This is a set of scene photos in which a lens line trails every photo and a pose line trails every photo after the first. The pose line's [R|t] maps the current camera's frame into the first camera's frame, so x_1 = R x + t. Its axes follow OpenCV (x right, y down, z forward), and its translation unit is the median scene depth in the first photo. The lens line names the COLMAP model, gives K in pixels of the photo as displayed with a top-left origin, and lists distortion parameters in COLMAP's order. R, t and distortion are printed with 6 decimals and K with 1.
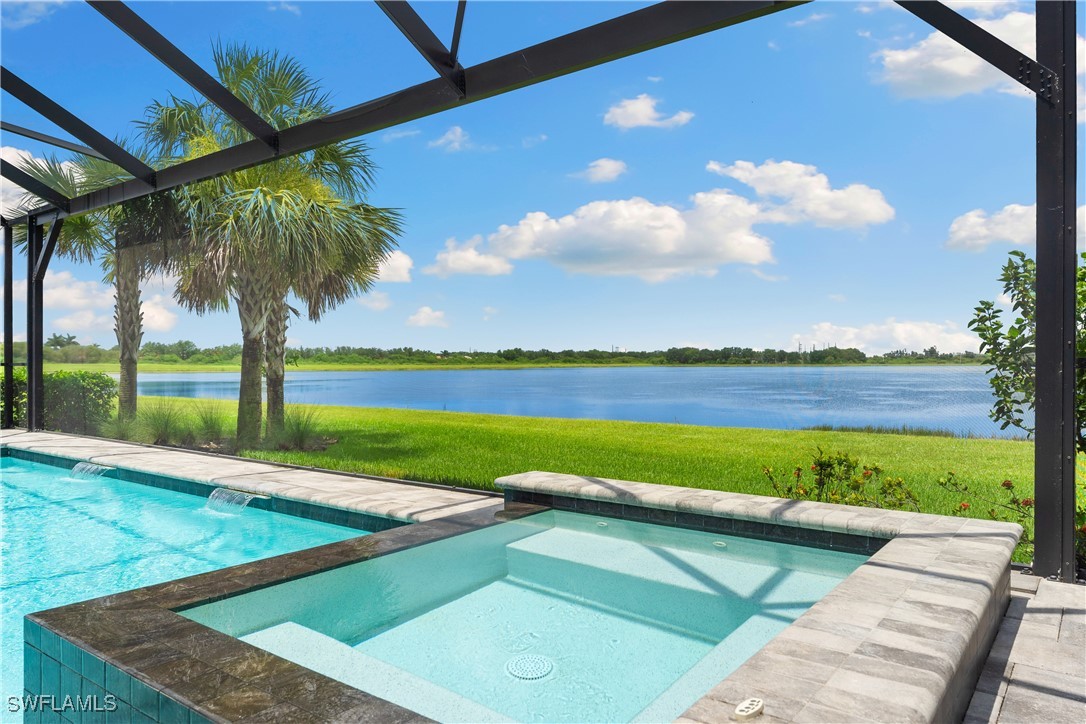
lens RADIAL K [[739.1, 0, 543.0], [0, 739.1, 362.0], [0, 0, 1]] dist [0.001318, 0.000221]
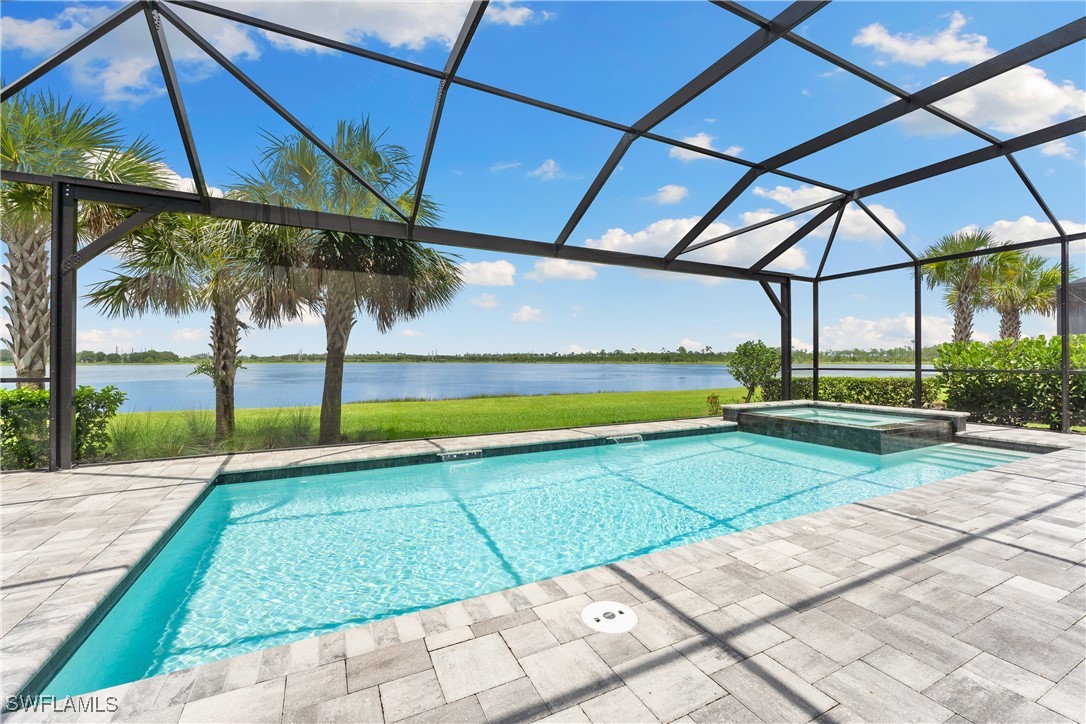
lens RADIAL K [[442.9, 0, 543.0], [0, 442.9, 362.0], [0, 0, 1]] dist [-0.000784, -0.000059]
pose [[0.442837, -0.000517, 0.896602, -0.762508], [-0.001094, 0.999999, 0.001117, -0.014004], [-0.896601, -0.001476, 0.442836, 0.314928]]
